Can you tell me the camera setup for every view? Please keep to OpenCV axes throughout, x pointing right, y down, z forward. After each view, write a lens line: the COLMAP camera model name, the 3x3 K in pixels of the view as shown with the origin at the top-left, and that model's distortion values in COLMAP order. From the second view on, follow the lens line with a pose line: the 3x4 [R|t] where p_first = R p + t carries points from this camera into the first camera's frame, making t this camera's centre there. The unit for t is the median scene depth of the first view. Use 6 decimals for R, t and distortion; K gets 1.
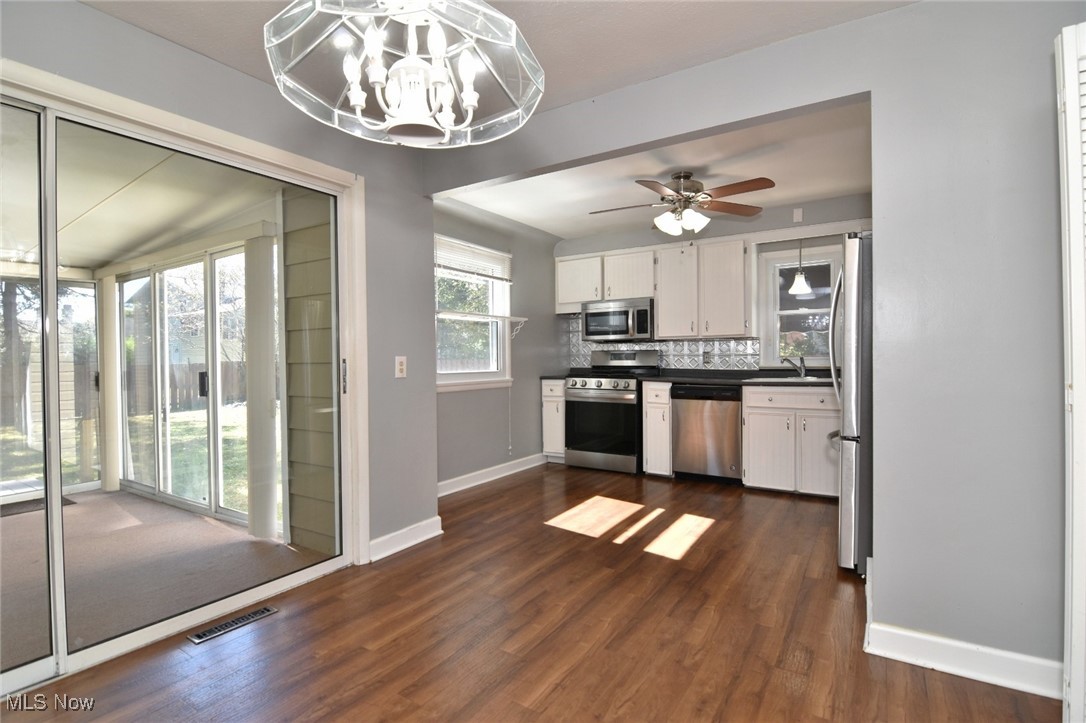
lens RADIAL K [[522.9, 0, 540.0], [0, 522.9, 360.9], [0, 0, 1]] dist [-0.010569, -0.008439]
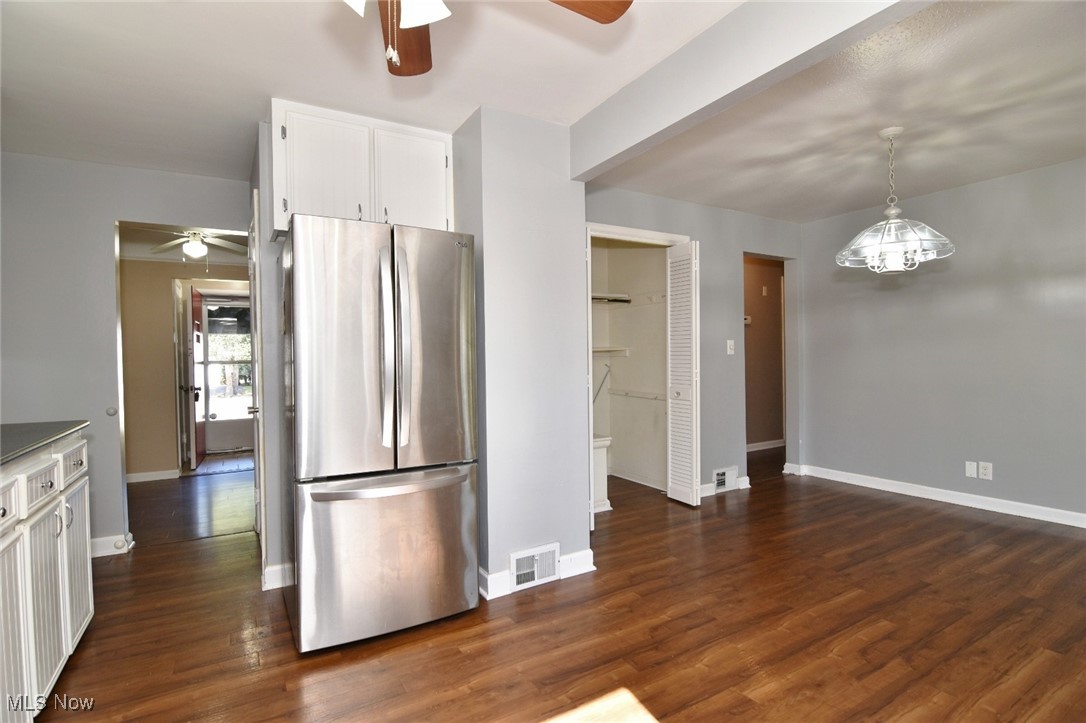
lens RADIAL K [[522.9, 0, 540.0], [0, 522.9, 360.9], [0, 0, 1]] dist [-0.010569, -0.008439]
pose [[-0.890266, 0.022839, 0.454867, 0.035880], [0.032557, 0.999378, 0.013542, -0.019484], [-0.454275, 0.026866, -0.890456, 0.950833]]
